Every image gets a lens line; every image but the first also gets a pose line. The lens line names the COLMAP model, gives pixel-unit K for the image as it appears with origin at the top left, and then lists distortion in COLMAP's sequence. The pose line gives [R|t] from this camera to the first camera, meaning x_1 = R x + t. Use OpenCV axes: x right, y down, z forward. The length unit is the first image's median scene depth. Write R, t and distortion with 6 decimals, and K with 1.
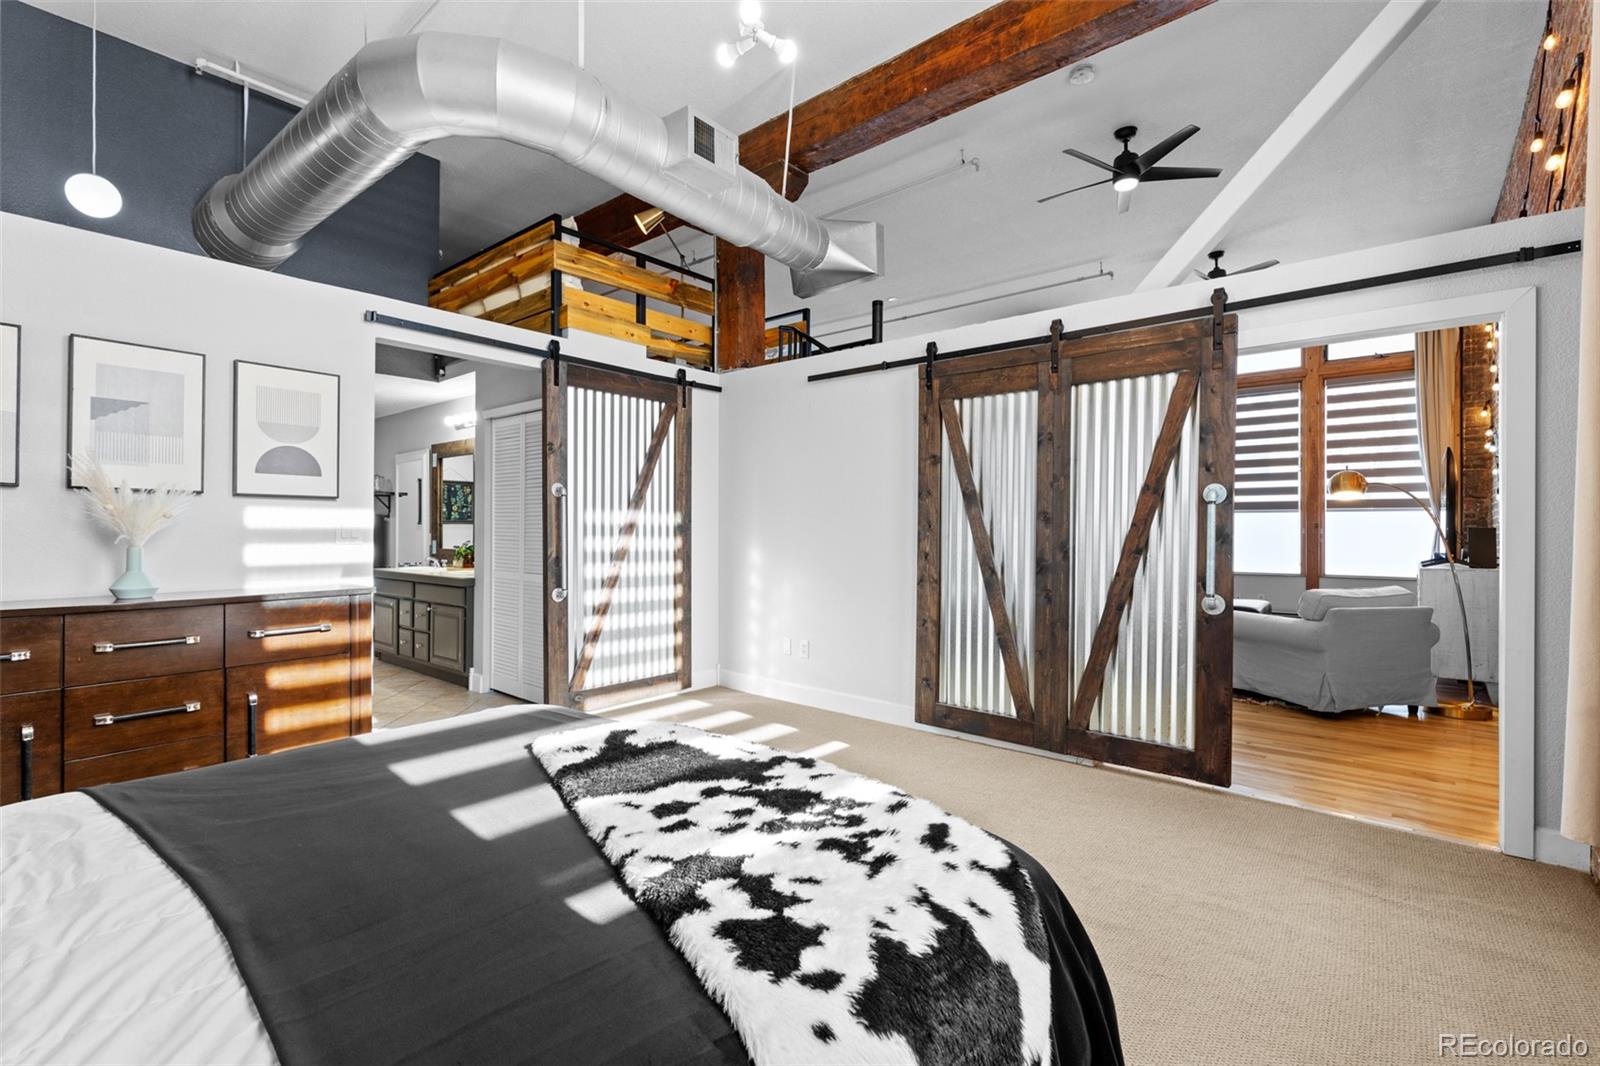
lens RADIAL K [[723.5, 0, 807.9], [0, 723.5, 526.6], [0, 0, 1]] dist [0.012993, -0.003269]
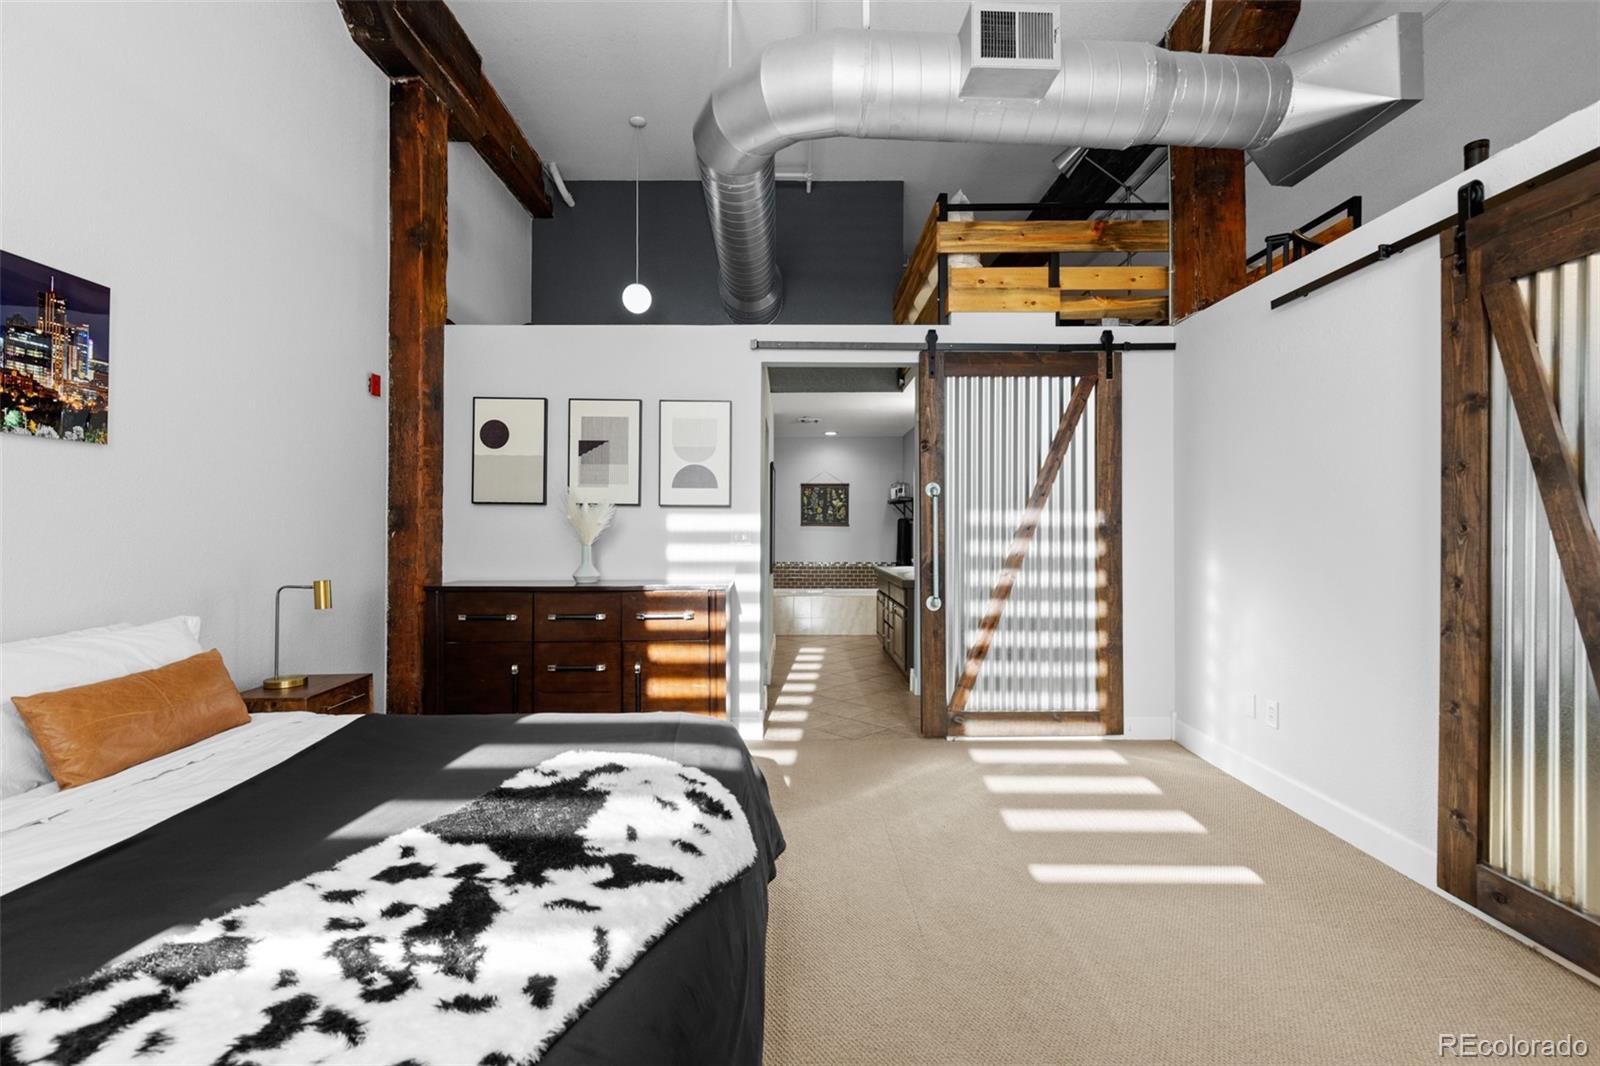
lens RADIAL K [[723.5, 0, 800.7], [0, 723.5, 524.7], [0, 0, 1]] dist [0.012993, -0.003269]
pose [[0.648904, -0.006153, -0.760845, 0.260548], [0.004402, 0.999981, -0.004332, -0.002769], [0.760858, -0.000538, 0.648919, 0.277576]]
